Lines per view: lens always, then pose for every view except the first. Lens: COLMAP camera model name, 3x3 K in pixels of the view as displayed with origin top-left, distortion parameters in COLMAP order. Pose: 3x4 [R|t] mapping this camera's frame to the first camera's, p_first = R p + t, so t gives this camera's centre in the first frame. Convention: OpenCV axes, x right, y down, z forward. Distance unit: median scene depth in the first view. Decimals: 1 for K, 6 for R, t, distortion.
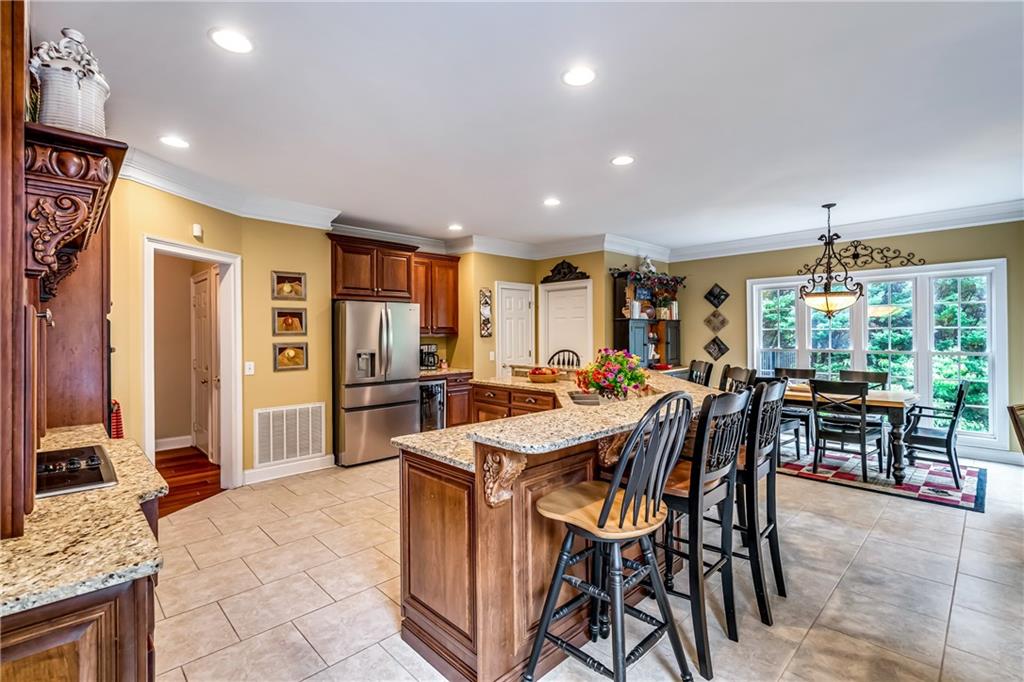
lens RADIAL K [[471.2, 0, 508.3], [0, 471.2, 337.8], [0, 0, 1]] dist [-0.000847, 0.000175]
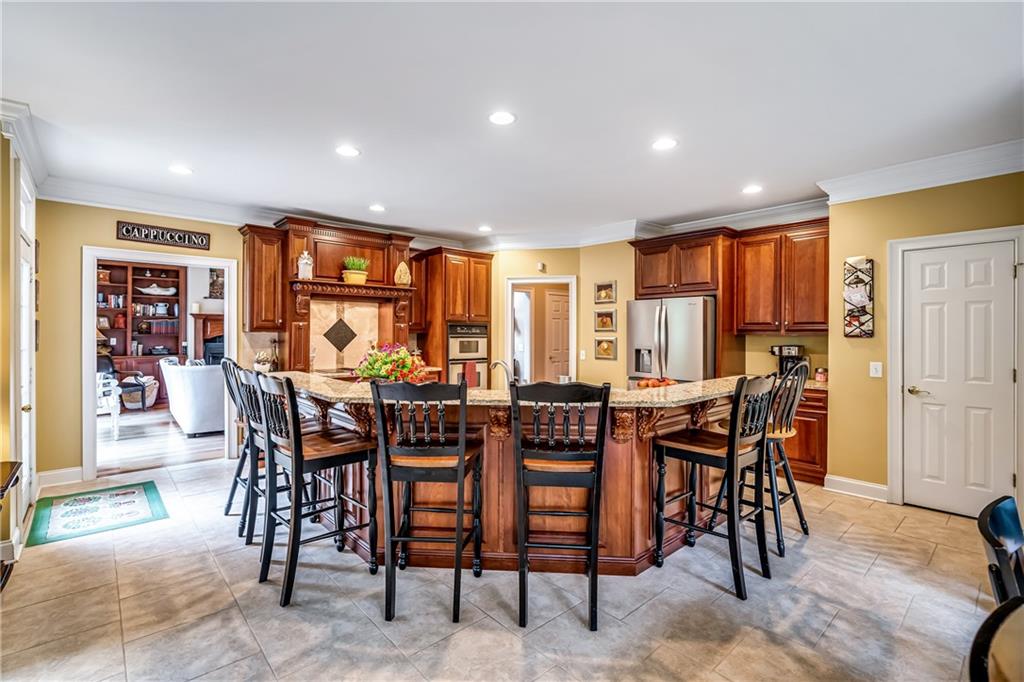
lens RADIAL K [[462.0, 0, 504.2], [0, 462.0, 343.5], [0, 0, 1]] dist [-0.000472, 0.000043]
pose [[-0.043749, 0.033236, -0.998490, 0.743561], [-0.010800, 0.999372, 0.033739, -0.011652], [0.998984, 0.012260, -0.043363, 0.741024]]
